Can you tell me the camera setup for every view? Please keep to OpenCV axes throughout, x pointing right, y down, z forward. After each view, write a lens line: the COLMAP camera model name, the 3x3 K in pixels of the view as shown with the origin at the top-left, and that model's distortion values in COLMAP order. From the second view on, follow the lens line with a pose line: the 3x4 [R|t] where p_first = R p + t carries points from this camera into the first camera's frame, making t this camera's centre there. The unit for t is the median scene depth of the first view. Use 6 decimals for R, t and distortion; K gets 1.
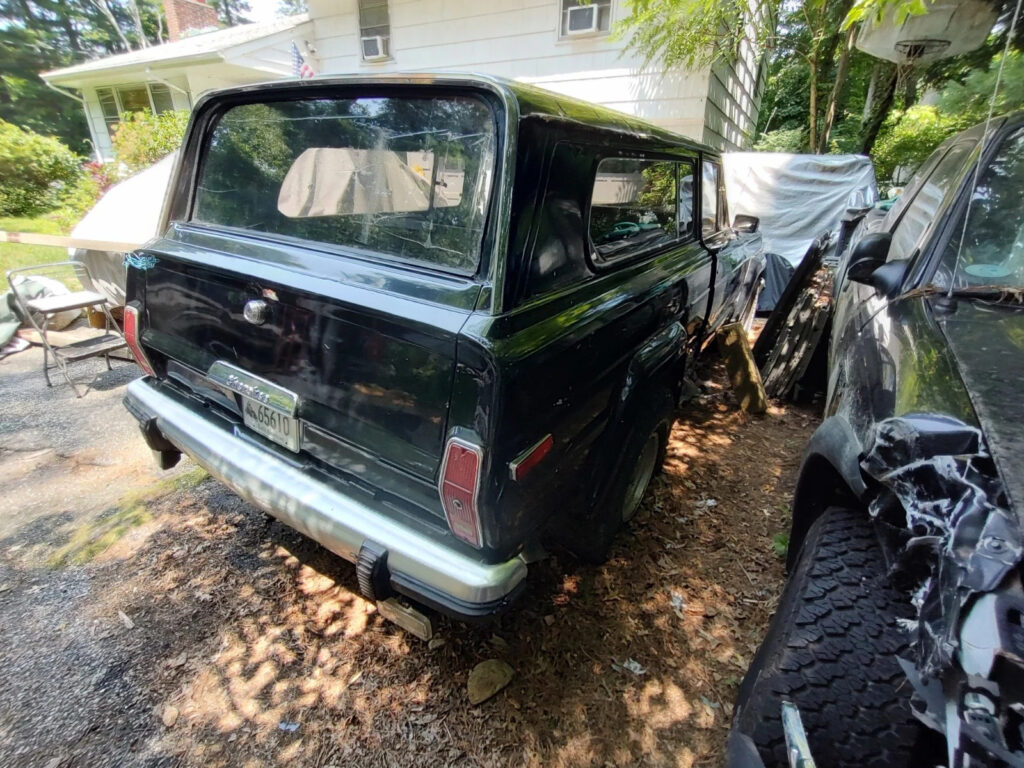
lens RADIAL K [[477.2, 0, 514.4], [0, 477.2, 383.5], [0, 0, 1]] dist [0.038905, 0.000873]
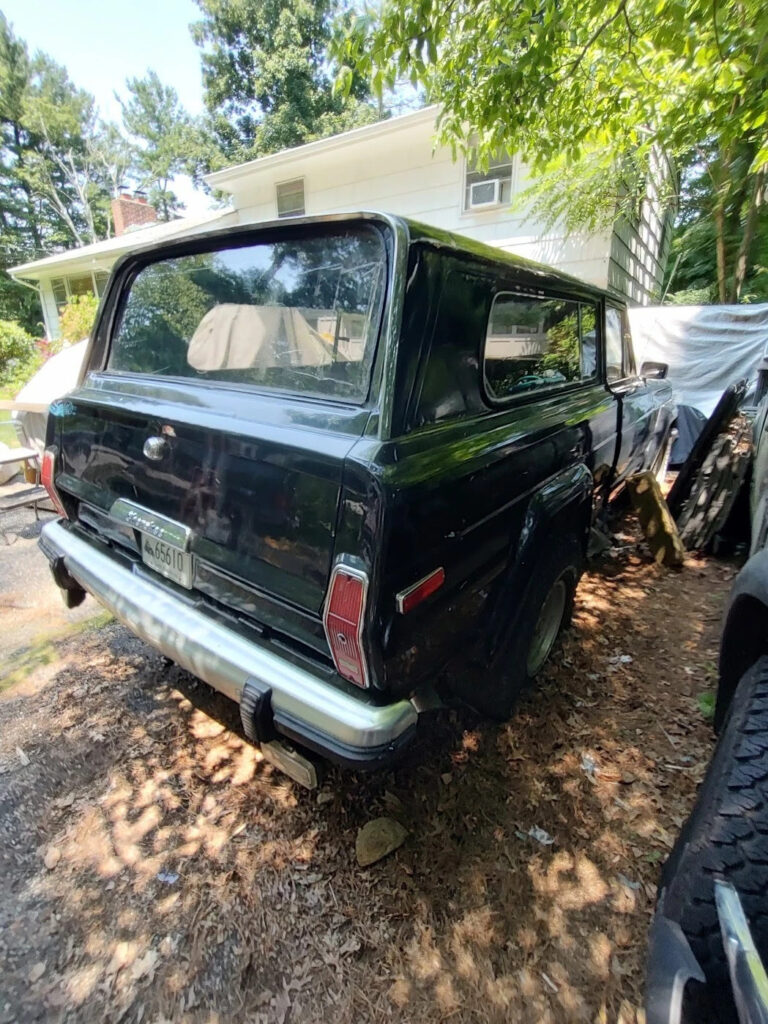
lens RADIAL K [[469.1, 0, 384.0], [0, 469.1, 512.0], [0, 0, 1]] dist [0.032723, 0.000310]
pose [[0.996712, 0.001569, -0.081015, 0.023930], [-0.007506, 0.997302, -0.073022, 0.044631], [0.080682, 0.073390, 0.994034, 0.041721]]
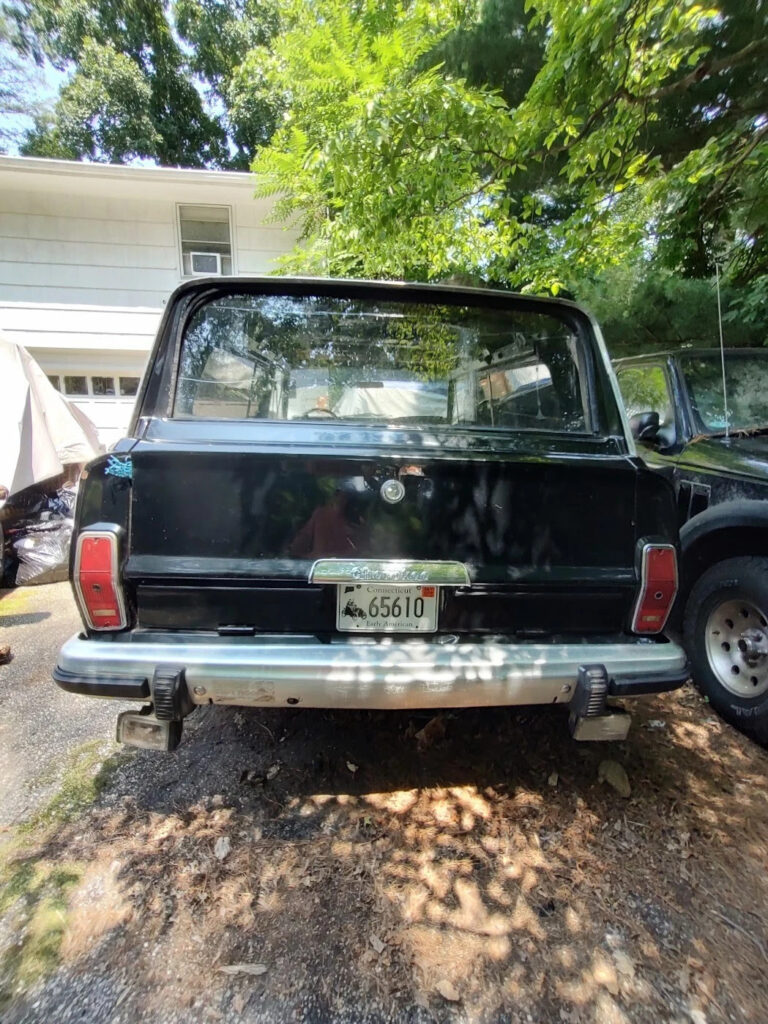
lens RADIAL K [[475.2, 0, 384.0], [0, 475.2, 512.0], [0, 0, 1]] dist [0.020087, 0.000230]
pose [[0.803703, -0.145847, 0.576879, -0.852140], [0.252706, 0.961382, -0.109011, -0.002511], [-0.538702, 0.233393, 0.809523, 0.187601]]
